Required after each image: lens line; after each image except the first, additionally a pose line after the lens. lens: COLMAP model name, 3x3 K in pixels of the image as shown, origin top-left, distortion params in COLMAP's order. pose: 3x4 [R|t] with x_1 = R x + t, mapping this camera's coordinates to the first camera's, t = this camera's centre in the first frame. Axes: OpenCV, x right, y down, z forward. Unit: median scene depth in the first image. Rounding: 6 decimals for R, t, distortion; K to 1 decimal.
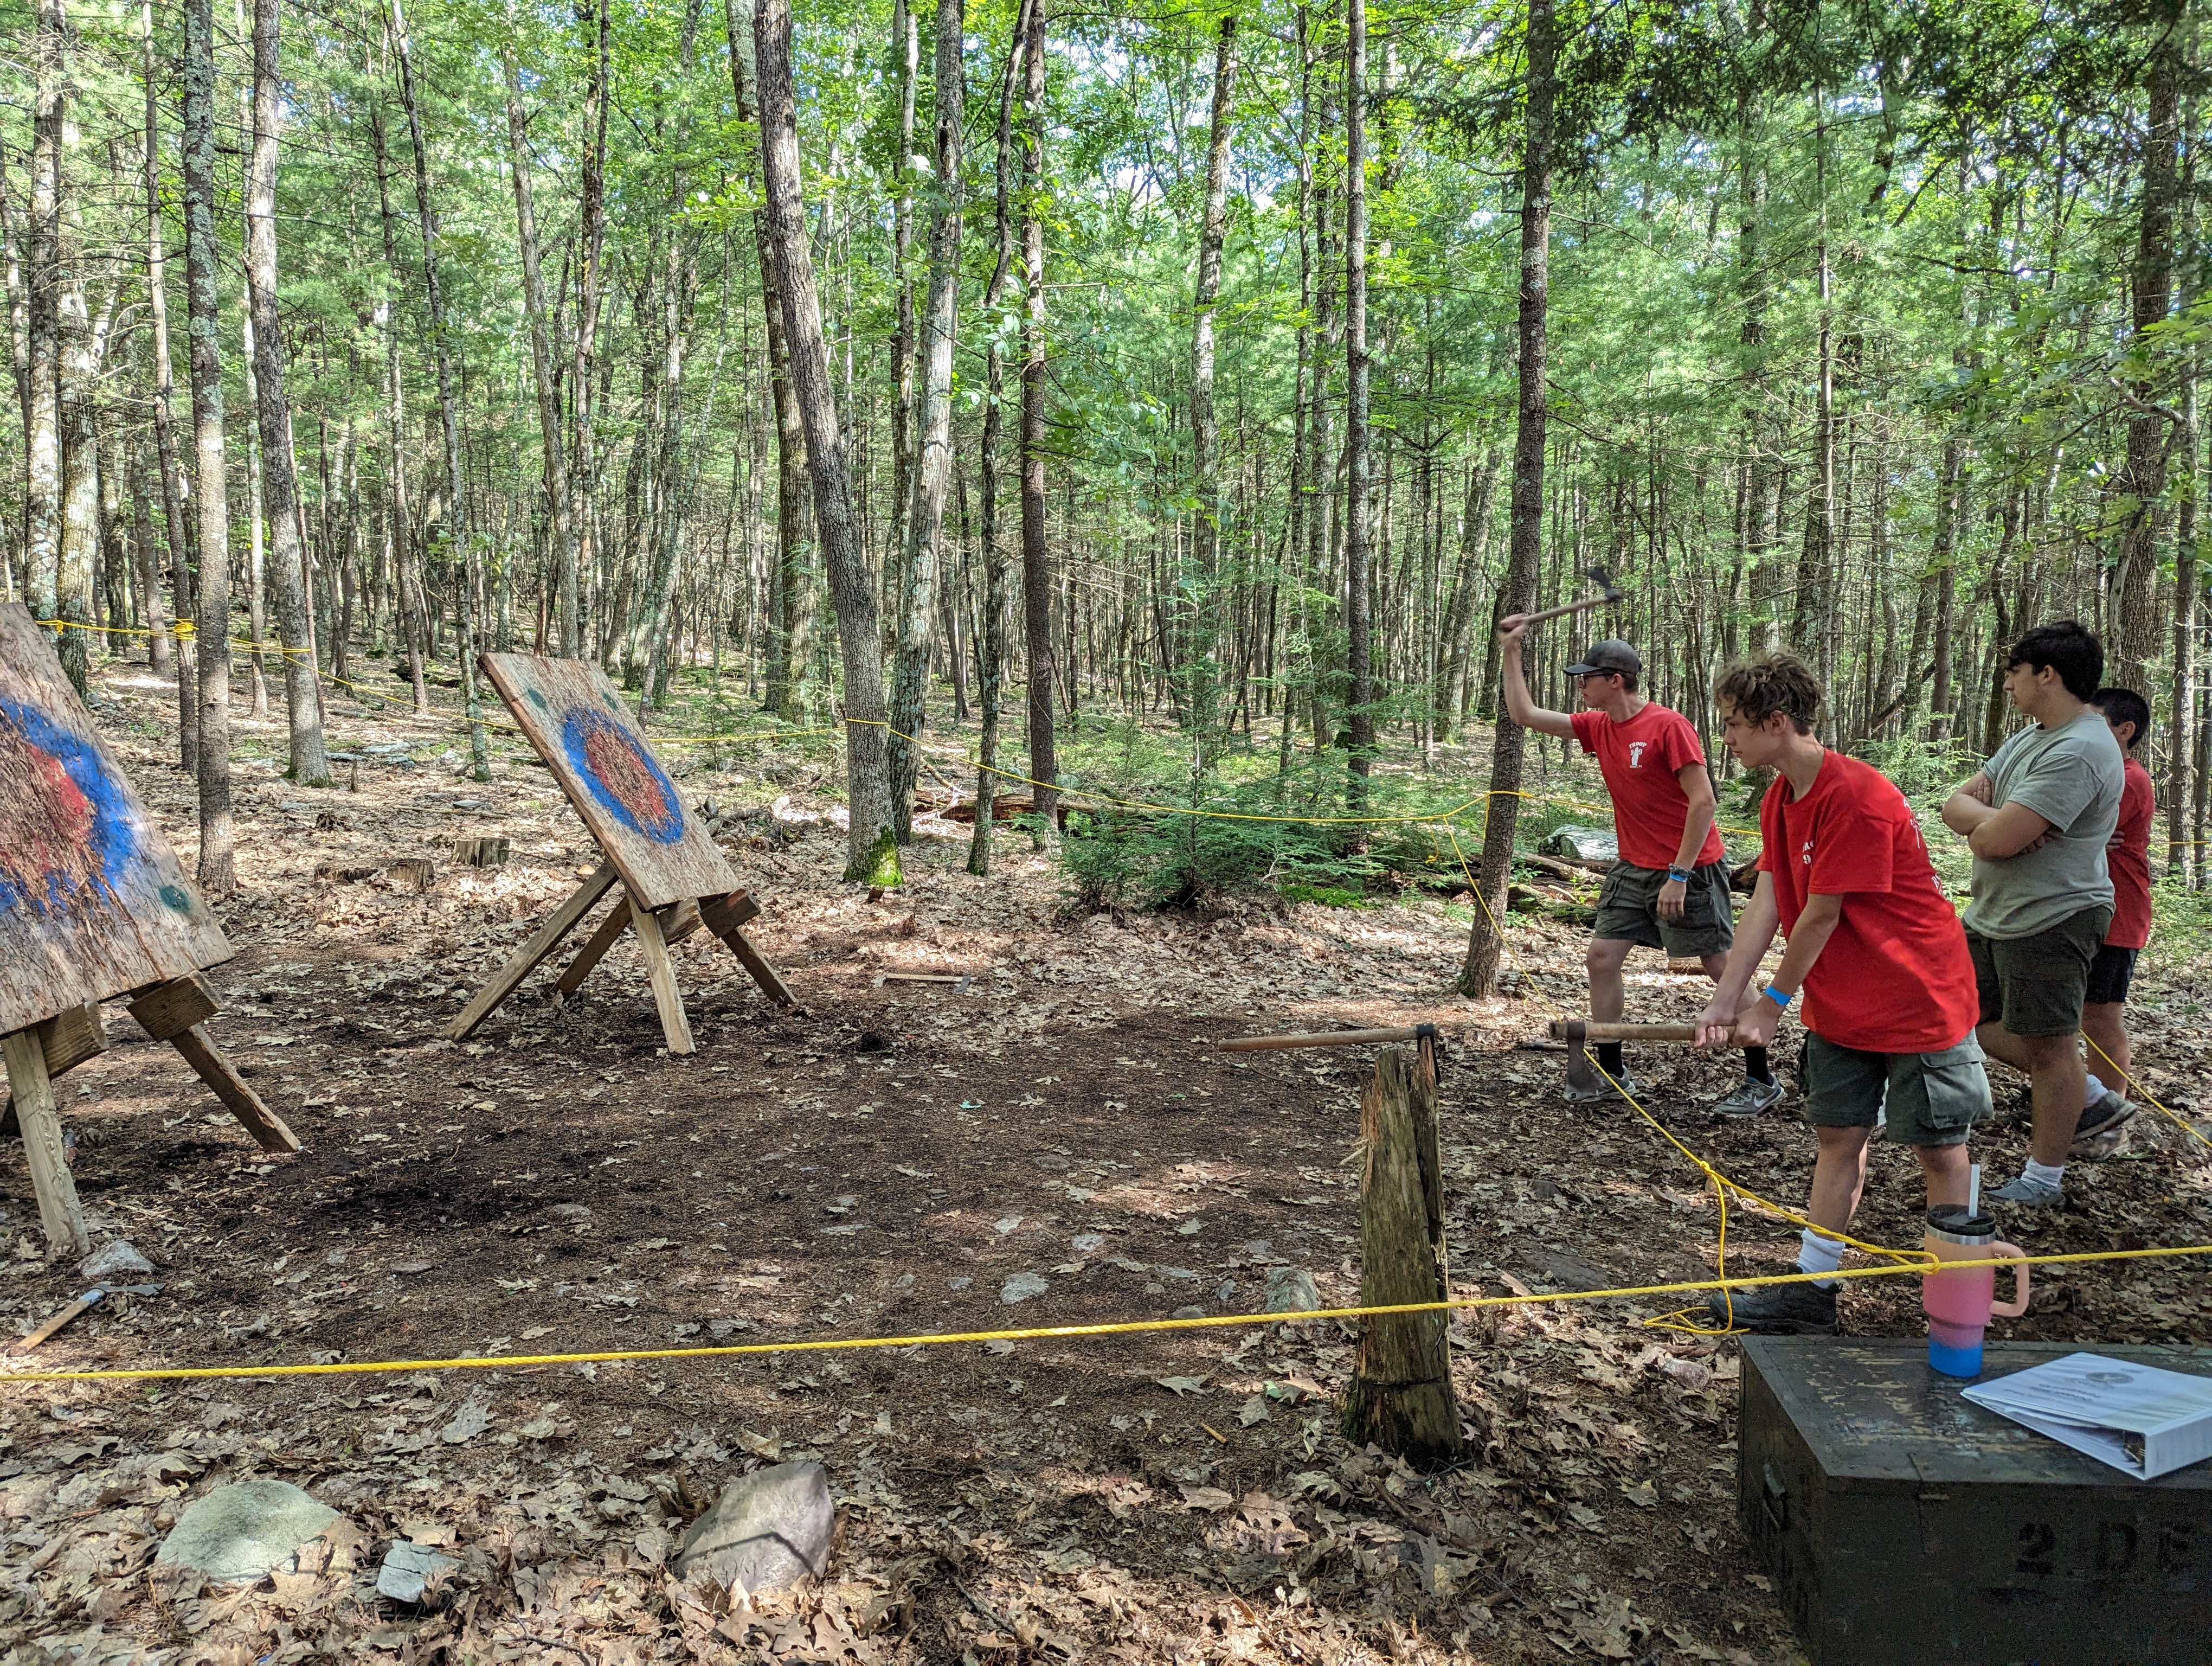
lens RADIAL K [[1594.6, 0, 1100.4], [0, 1594.6, 835.9], [0, 0, 1]] dist [0.063667, -0.059493]
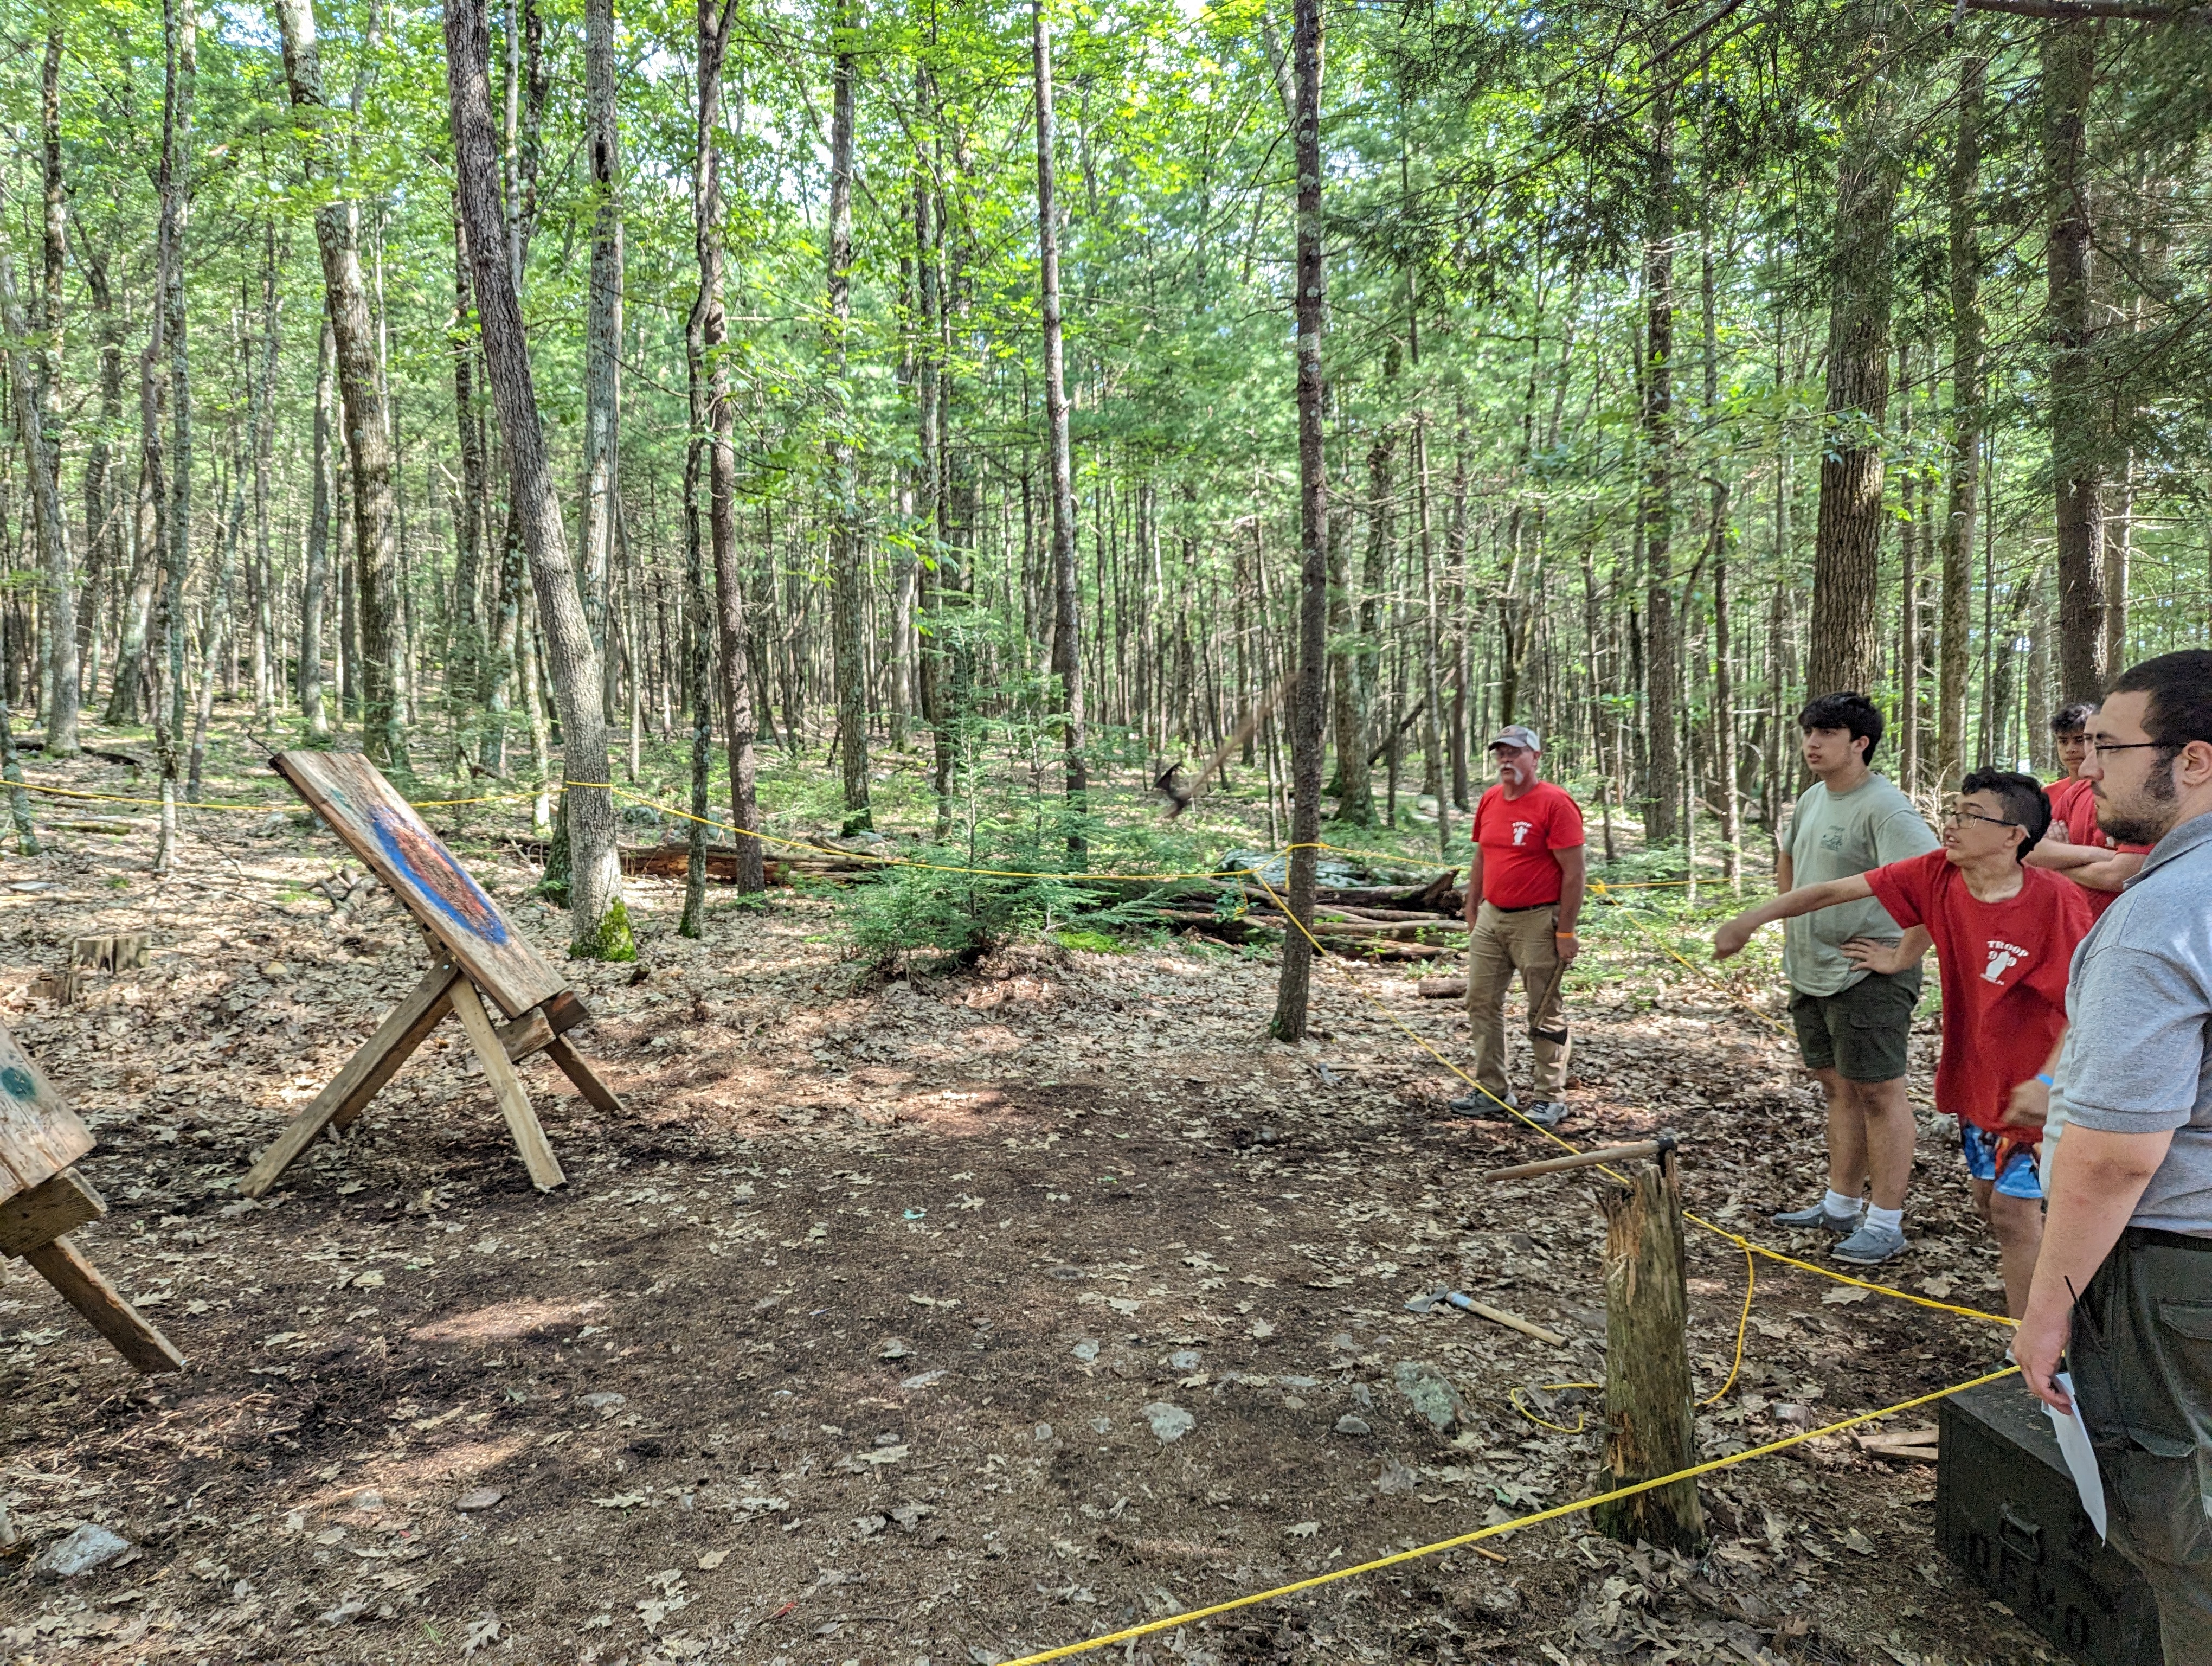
lens RADIAL K [[1601.5, 0, 1109.9], [0, 1601.5, 824.8], [0, 0, 1]] dist [0.055427, -0.056405]
pose [[0.953812, -0.041481, 0.297527, -0.272828], [0.044735, 0.998990, -0.004133, -0.061293], [-0.297055, 0.017252, 0.954705, 0.044800]]
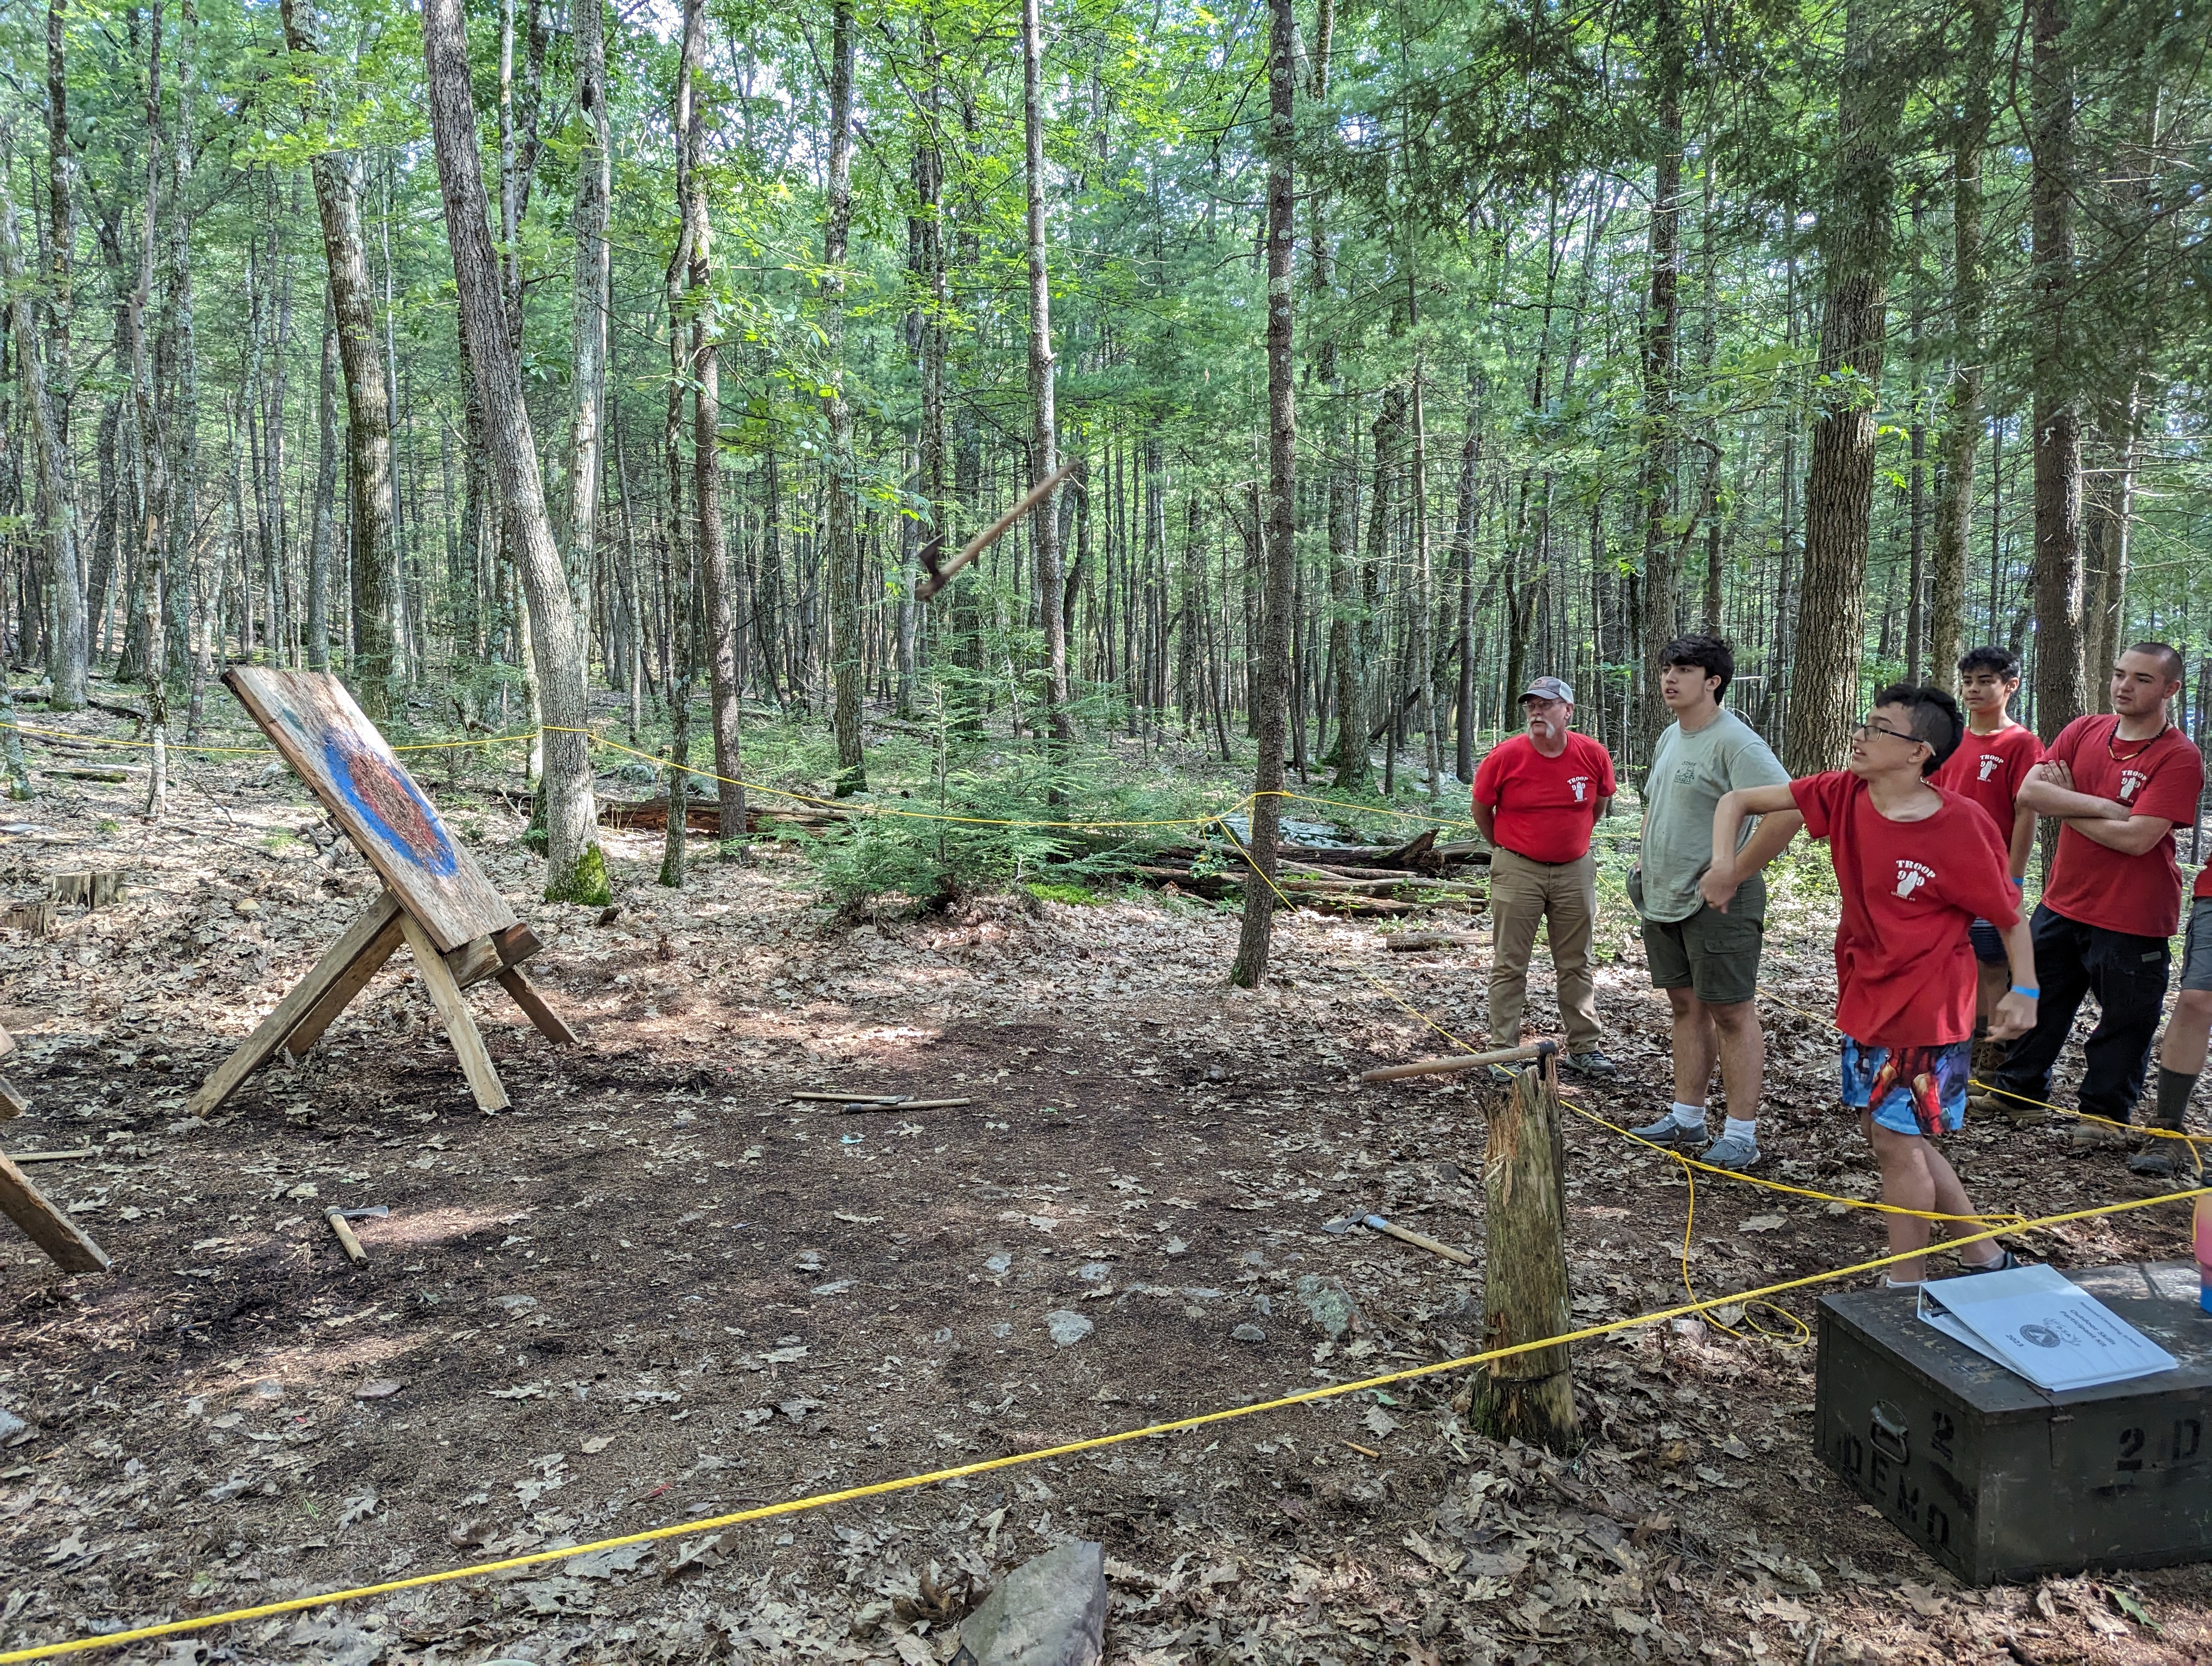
lens RADIAL K [[1592.9, 0, 1106.8], [0, 1592.9, 839.8], [0, 0, 1]] dist [0.065669, -0.063319]
pose [[0.957941, -0.037844, 0.284459, -0.223534], [0.033791, 0.999246, 0.019144, -0.028931], [-0.284969, -0.008727, 0.958497, 0.032334]]
